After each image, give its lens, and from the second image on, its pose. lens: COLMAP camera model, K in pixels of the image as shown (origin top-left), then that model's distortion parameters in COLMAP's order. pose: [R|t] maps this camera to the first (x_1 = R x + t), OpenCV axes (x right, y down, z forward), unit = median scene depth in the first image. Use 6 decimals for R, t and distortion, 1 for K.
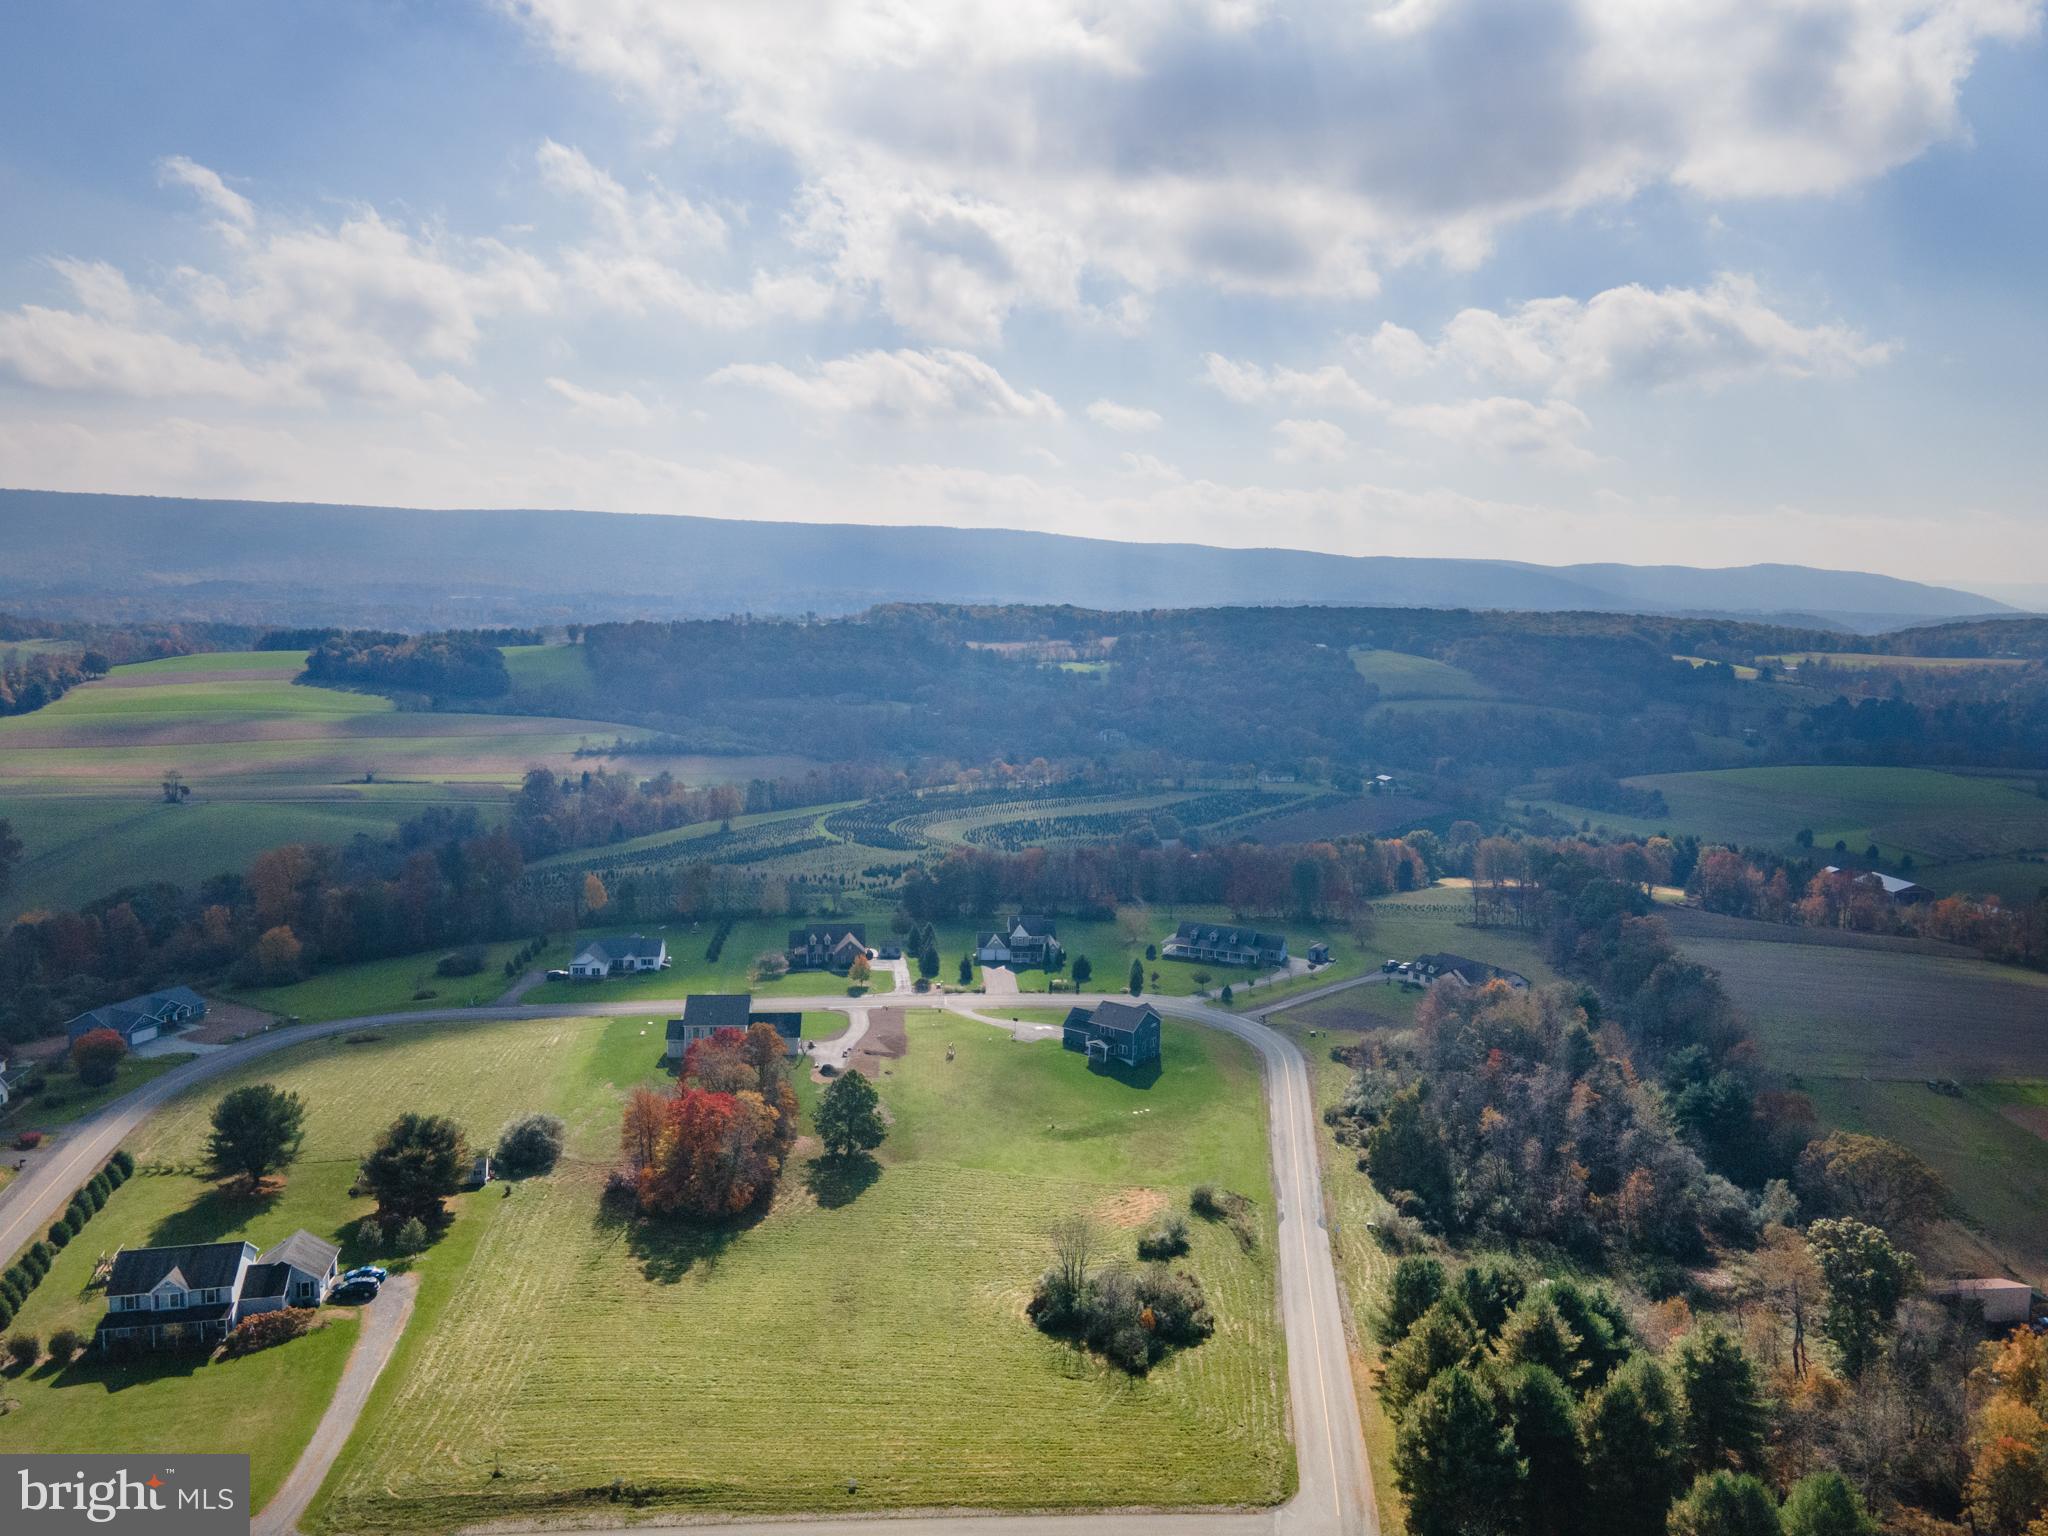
lens RADIAL K [[1500.9, 0, 1026.5], [0, 1500.9, 758.9], [0, 0, 1]] dist [0.019725, 0.041463]
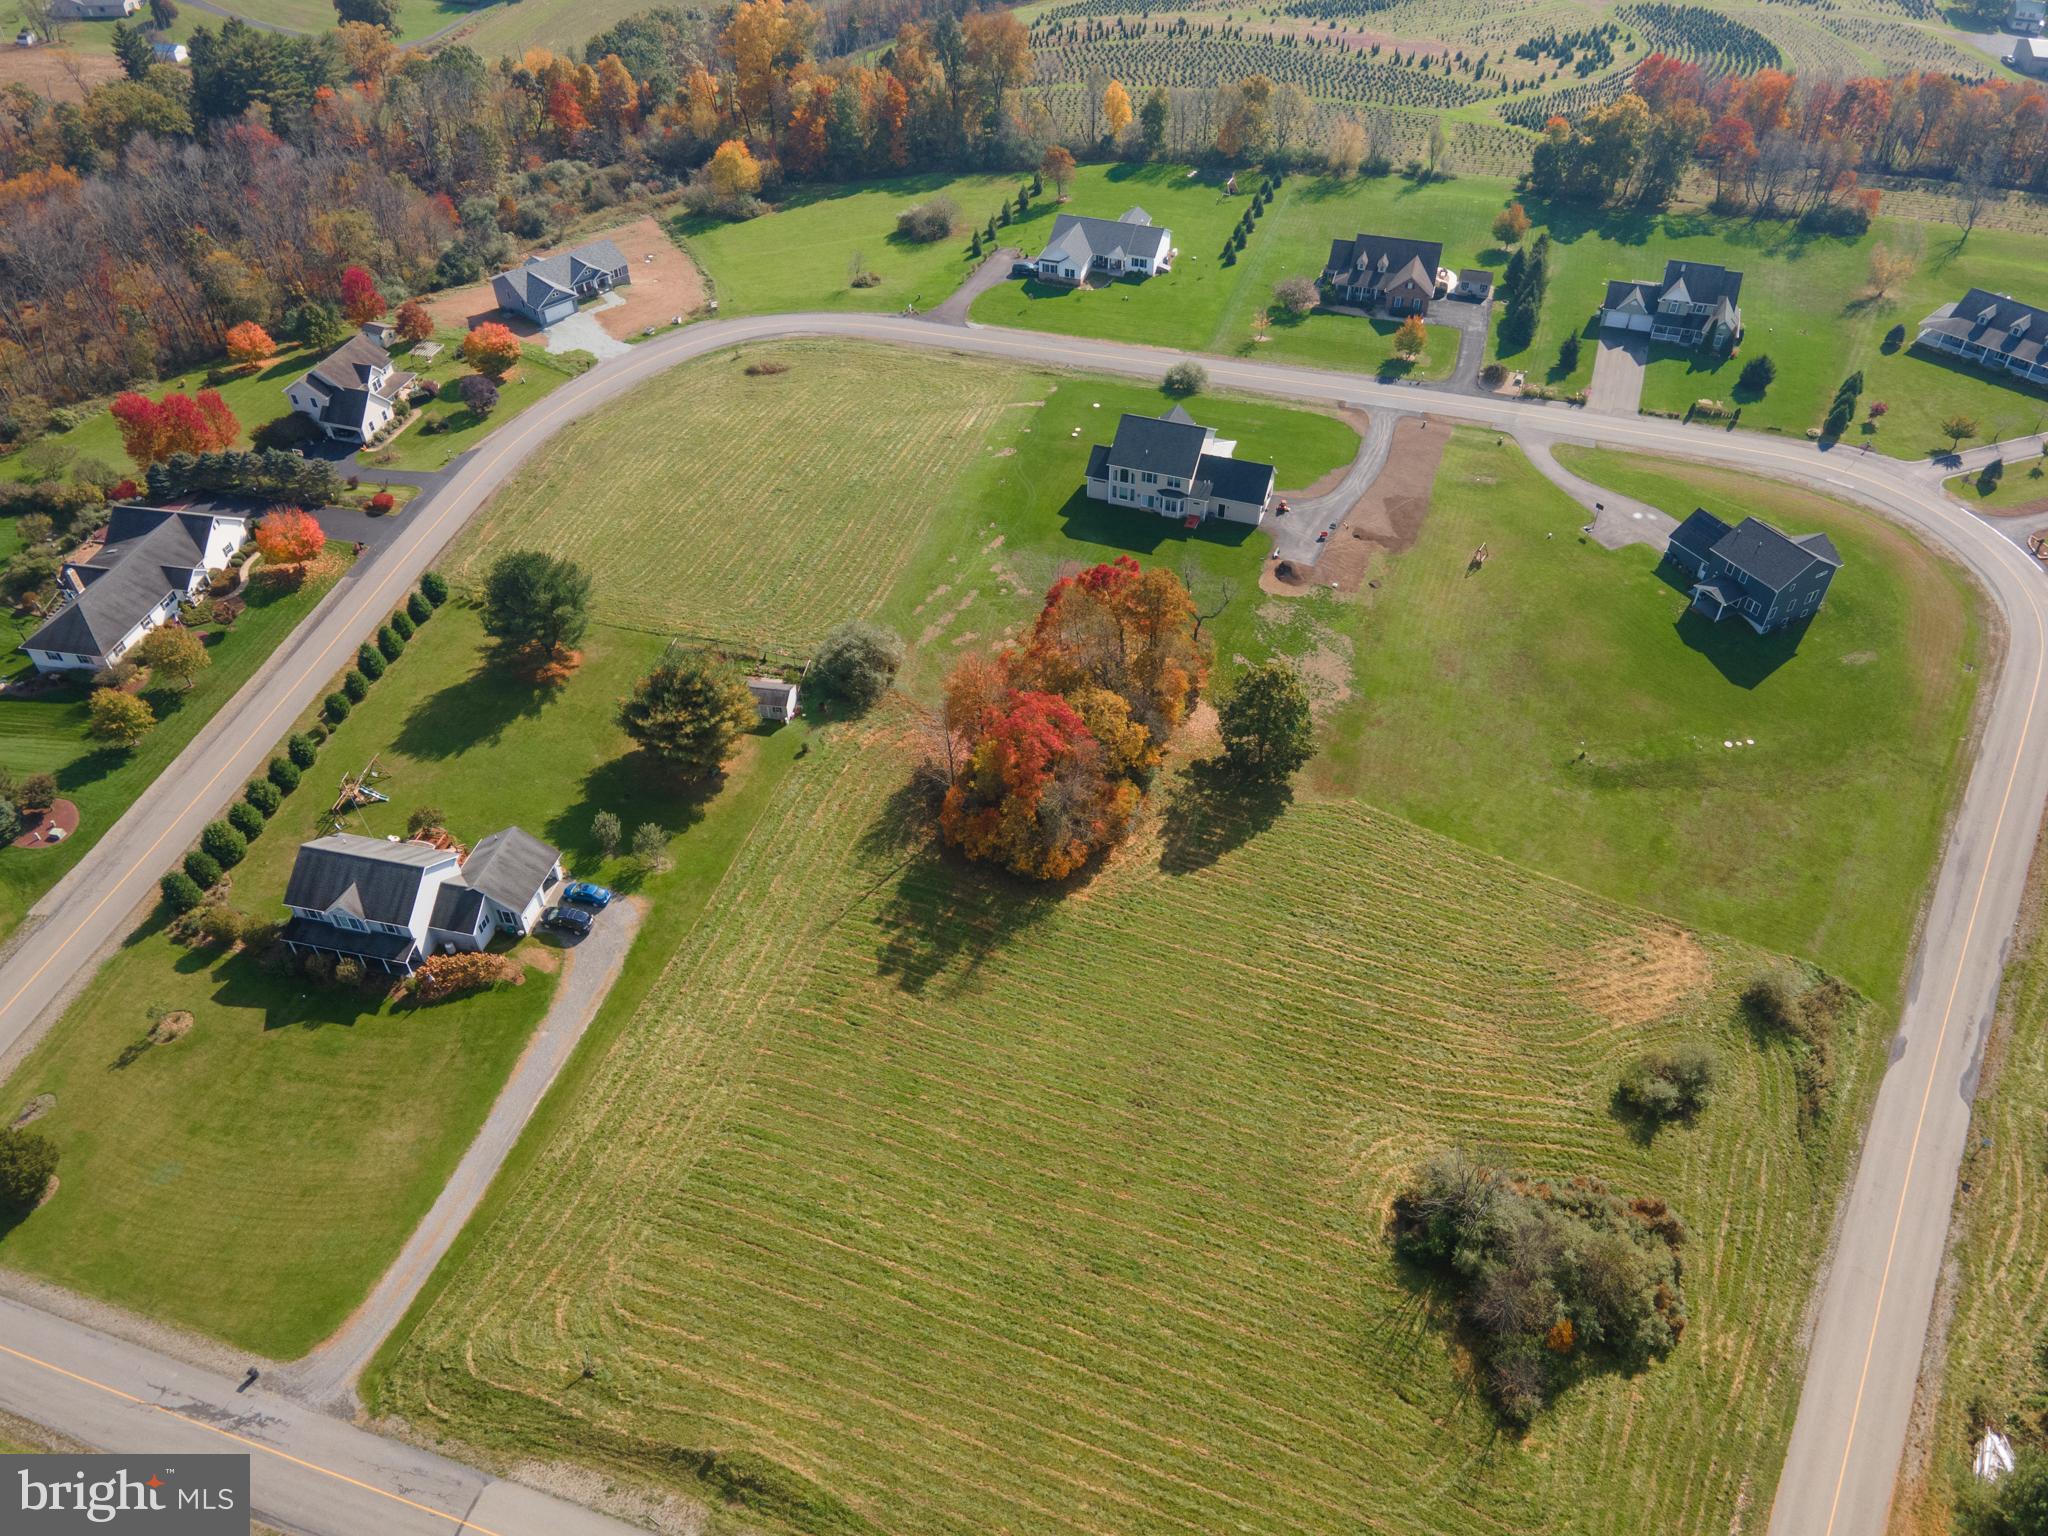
lens RADIAL K [[1500.9, 0, 1023.5], [0, 1500.9, 769.2], [0, 0, 1]] dist [0.019725, 0.041463]
pose [[0.905669, 0.266891, -0.329443, 0.015964], [-0.024649, 0.808845, 0.587505, -0.146817], [0.423268, -0.523965, 0.739125, 0.418714]]
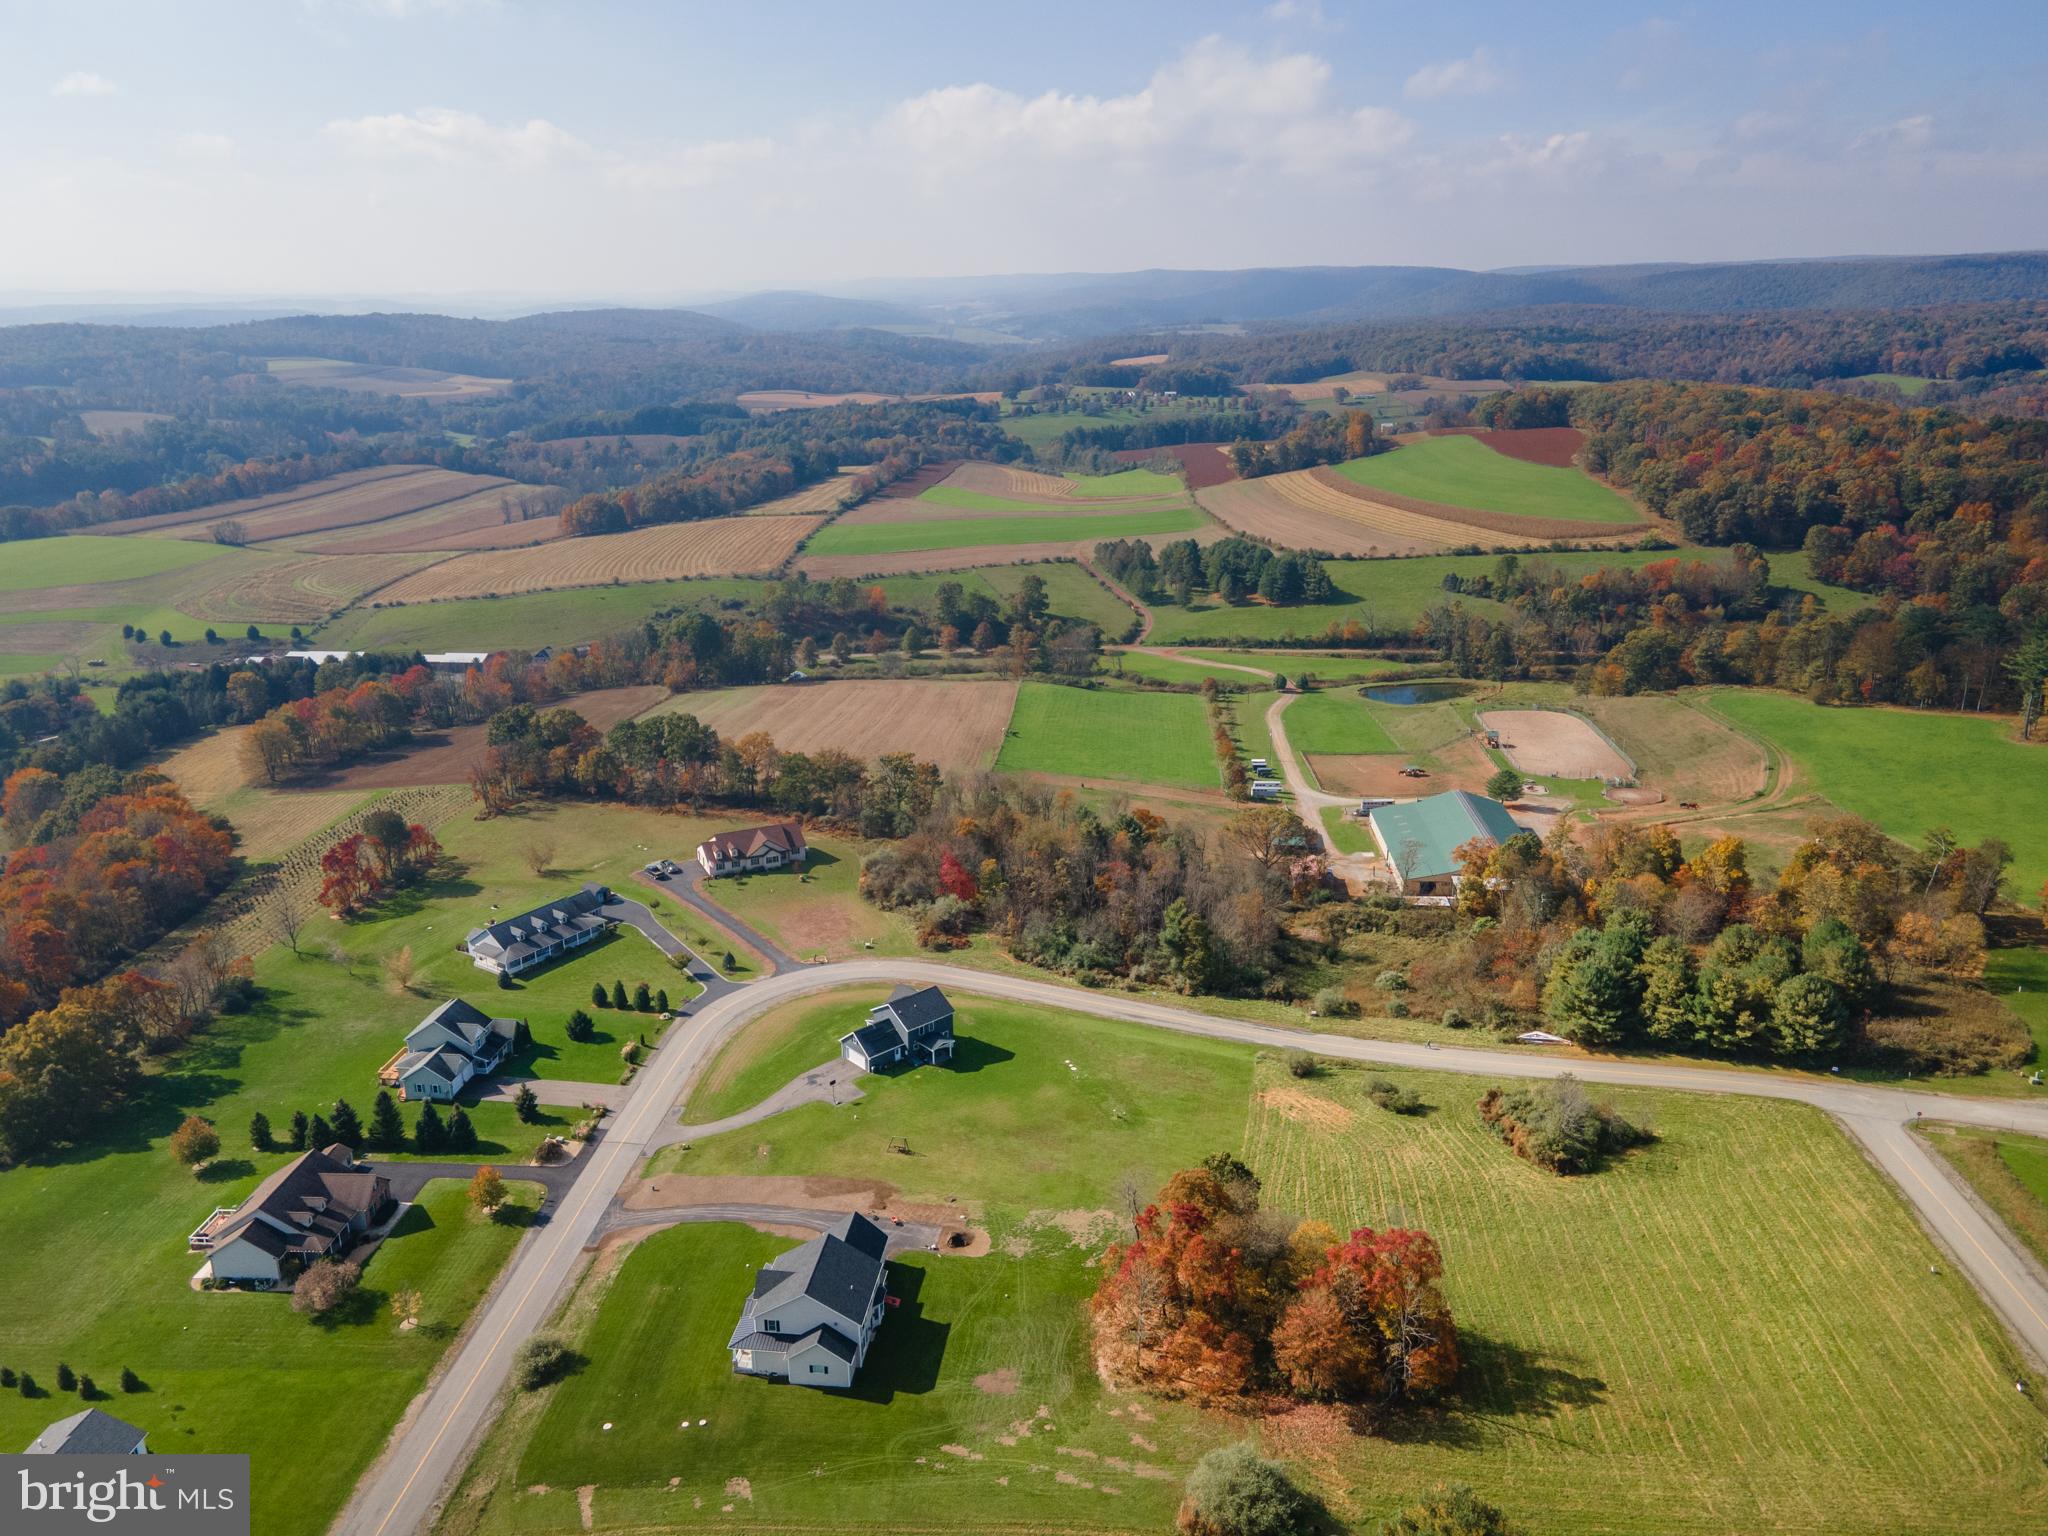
lens RADIAL K [[1500.9, 0, 1022.0], [0, 1500.9, 767.1], [0, 0, 1]] dist [0.019725, 0.041463]
pose [[0.208620, -0.325514, 0.922235, -0.825975], [0.133914, 0.943610, 0.302766, -0.262396], [-0.968785, 0.060337, 0.240447, 0.870407]]
